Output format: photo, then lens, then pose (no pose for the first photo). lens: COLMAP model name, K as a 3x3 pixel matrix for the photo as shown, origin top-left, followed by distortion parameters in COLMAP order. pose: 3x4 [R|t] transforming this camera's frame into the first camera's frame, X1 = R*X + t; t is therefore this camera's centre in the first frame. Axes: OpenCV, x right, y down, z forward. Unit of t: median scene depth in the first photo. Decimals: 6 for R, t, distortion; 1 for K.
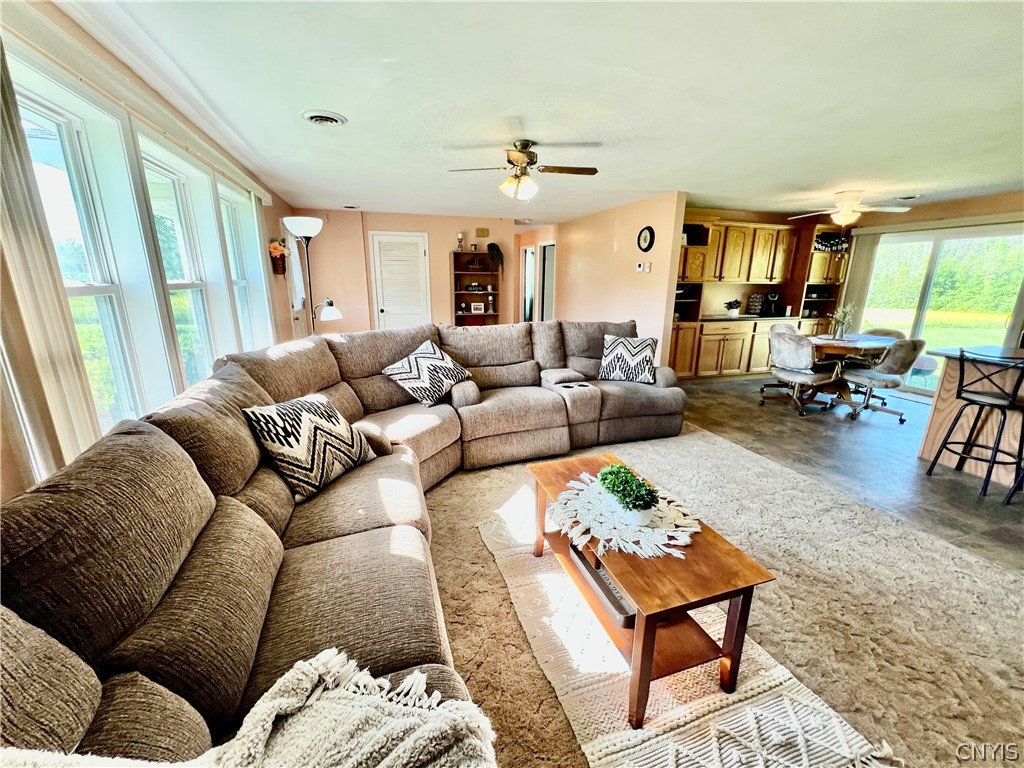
lens RADIAL K [[410.5, 0, 510.2], [0, 410.5, 382.9], [0, 0, 1]] dist [-0.008152, 0.001288]
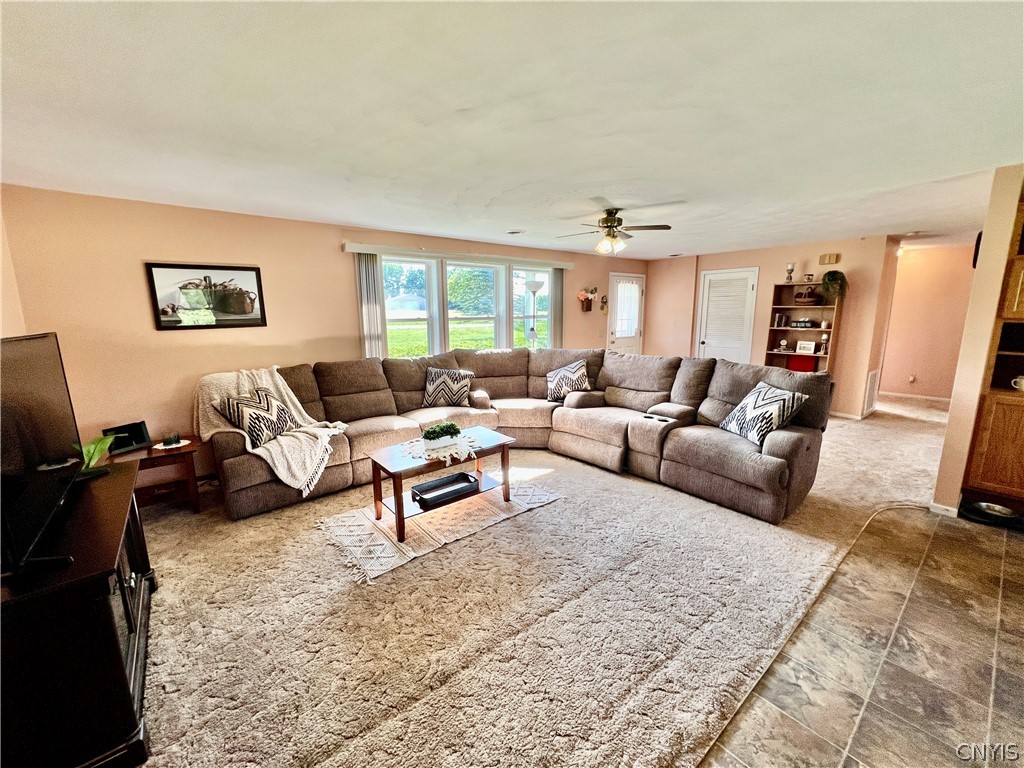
lens RADIAL K [[410.5, 0, 505.5], [0, 410.5, 385.7], [0, 0, 1]] dist [-0.008152, 0.001288]
pose [[0.352441, 0.162592, -0.921601, 0.612817], [-0.223041, 0.971007, 0.086013, -0.049497], [0.908867, 0.175240, 0.378487, 0.161632]]
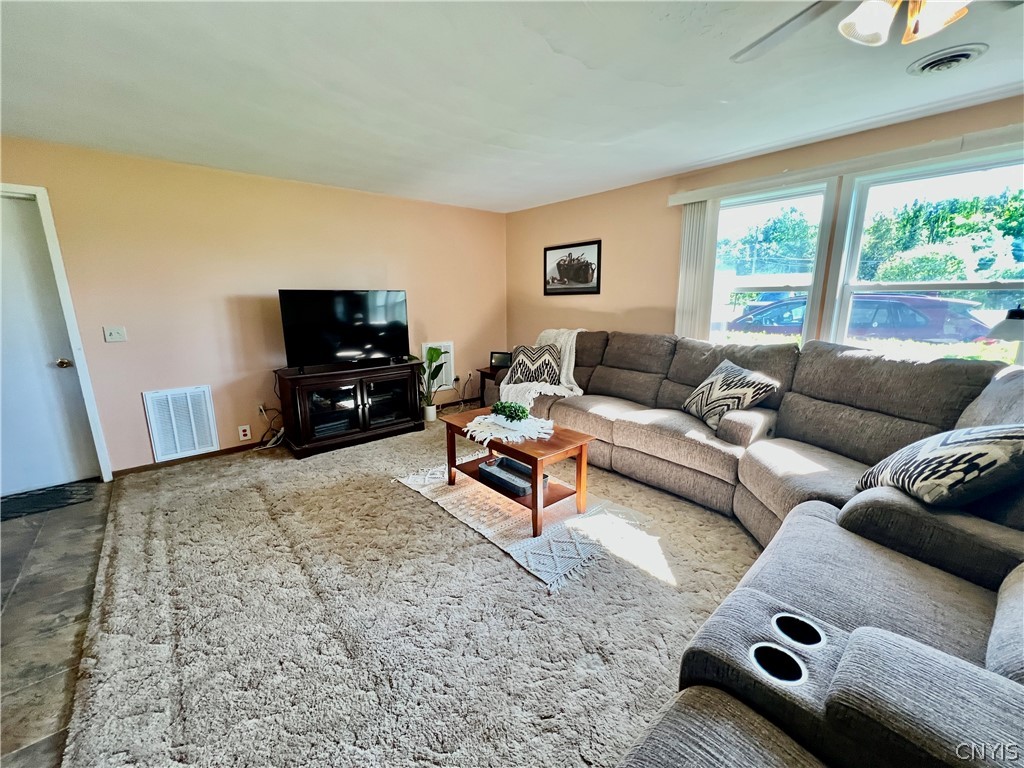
lens RADIAL K [[410.5, 0, 506.6], [0, 410.5, 384.9], [0, 0, 1]] dist [-0.008152, 0.001288]
pose [[-0.922476, 0.084782, -0.376629, 0.272925], [-0.091660, 0.899592, 0.427005, -0.157834], [0.375015, 0.428424, -0.822081, 0.684745]]
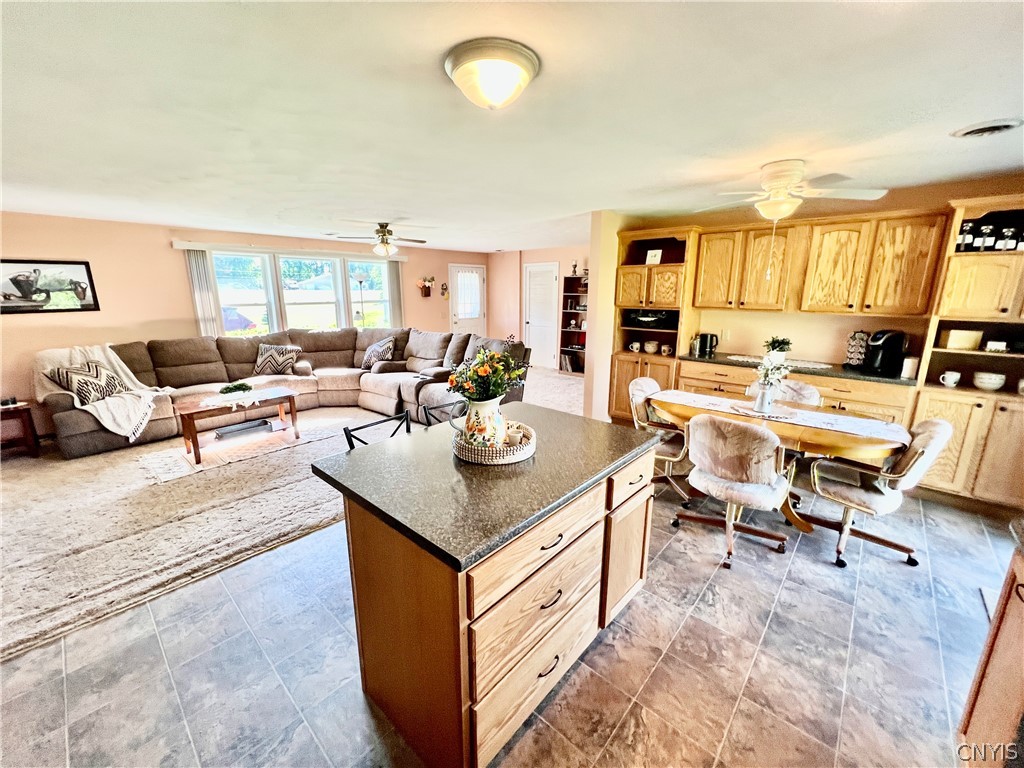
lens RADIAL K [[410.5, 0, 508.1], [0, 410.5, 386.0], [0, 0, 1]] dist [-0.008152, 0.001288]
pose [[0.495182, 0.191408, -0.847442, 0.971489], [-0.212708, 0.972452, 0.095353, -0.105566], [0.842348, 0.133041, 0.522255, 0.329839]]
